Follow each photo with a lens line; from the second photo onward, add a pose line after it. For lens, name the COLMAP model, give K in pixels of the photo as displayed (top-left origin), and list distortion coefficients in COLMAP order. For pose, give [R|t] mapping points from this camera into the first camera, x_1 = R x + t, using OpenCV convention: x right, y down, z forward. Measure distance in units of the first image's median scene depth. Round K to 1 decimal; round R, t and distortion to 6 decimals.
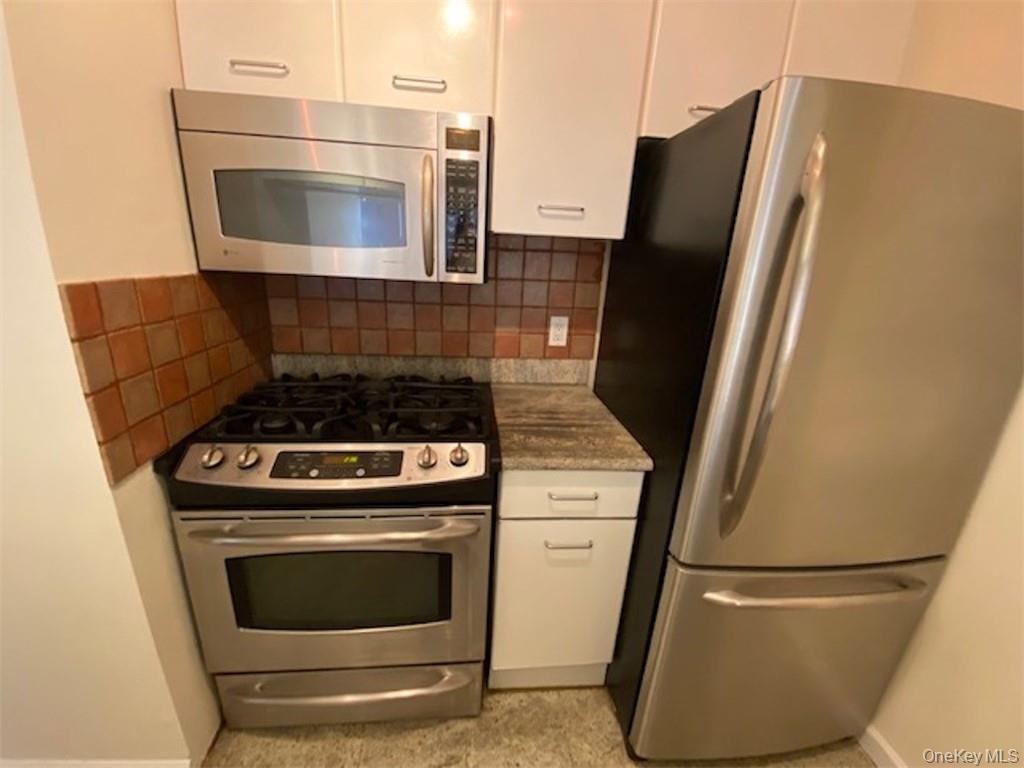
lens RADIAL K [[408.3, 0, 512.0], [0, 408.3, 384.0], [0, 0, 1]] dist [0.018553, -0.026460]
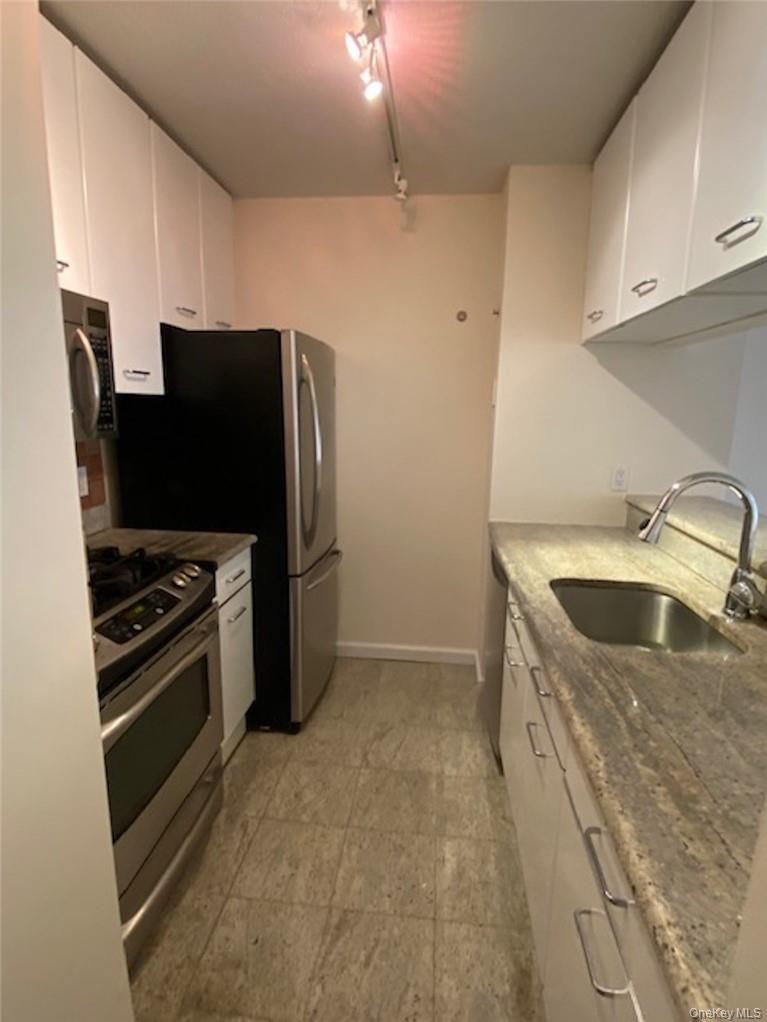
lens RADIAL K [[506.7, 0, 383.5], [0, 506.7, 511.0], [0, 0, 1]] dist [0.094570, -0.000037]
pose [[0.210875, -0.241624, 0.947180, -1.384439], [0.291322, 0.940472, 0.175054, -0.100560], [-0.933094, 0.239020, 0.268712, -0.012992]]
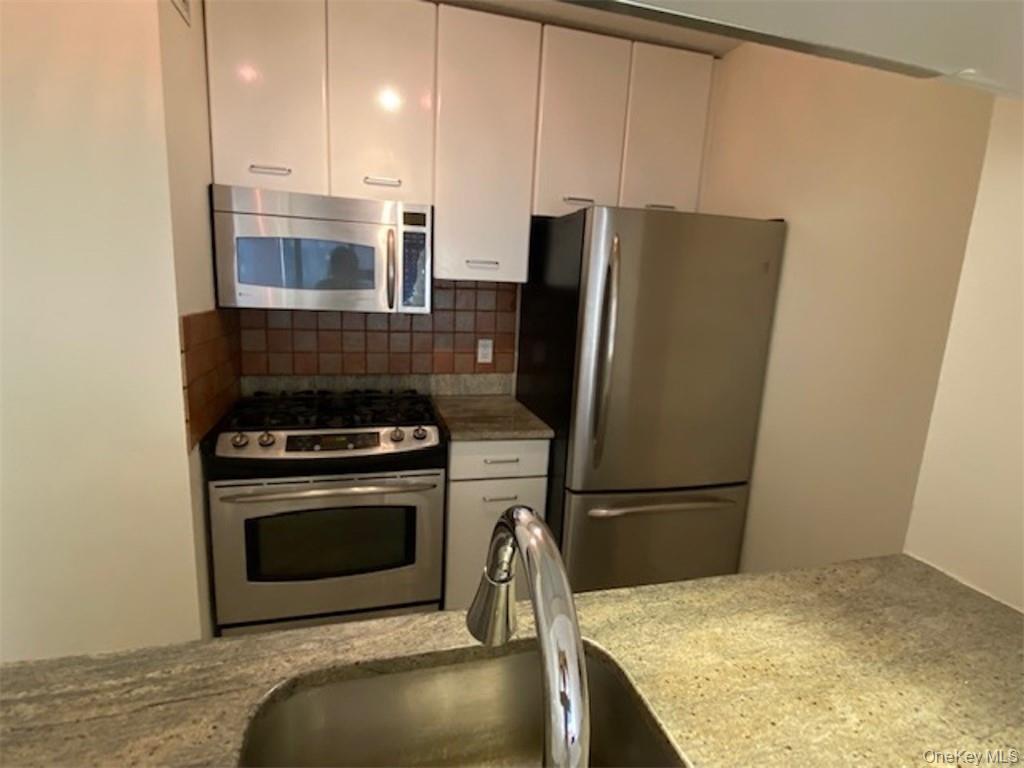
lens RADIAL K [[522.1, 0, 512.0], [0, 522.1, 384.0], [0, 0, 1]] dist [0.003813, -0.000342]
pose [[0.985736, -0.038591, 0.163815, -0.098936], [0.056057, 0.993061, -0.103378, 0.201901], [-0.158689, 0.111086, 0.981059, -0.802070]]
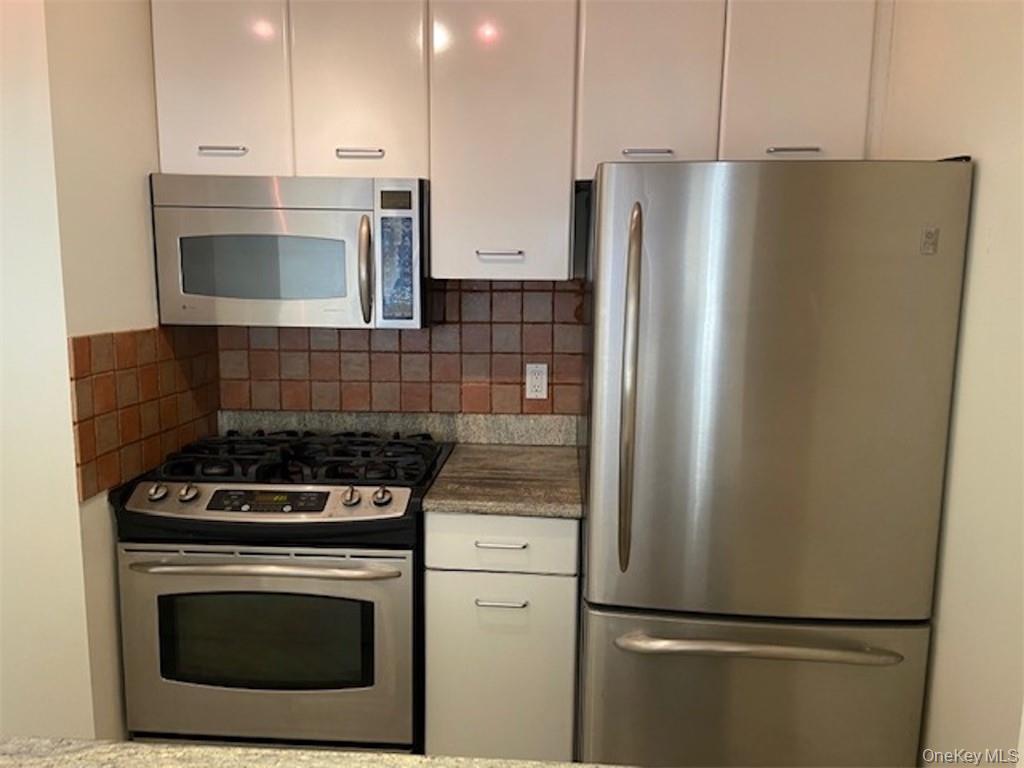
lens RADIAL K [[782.0, 0, 514.4], [0, 782.0, 381.3], [0, 0, 1]] dist [0.102176, -0.145220]
pose [[0.984386, -0.017763, -0.175122, 0.510938], [-0.012432, 0.985395, -0.169832, 0.210932], [0.175581, 0.169358, 0.969788, -0.827152]]
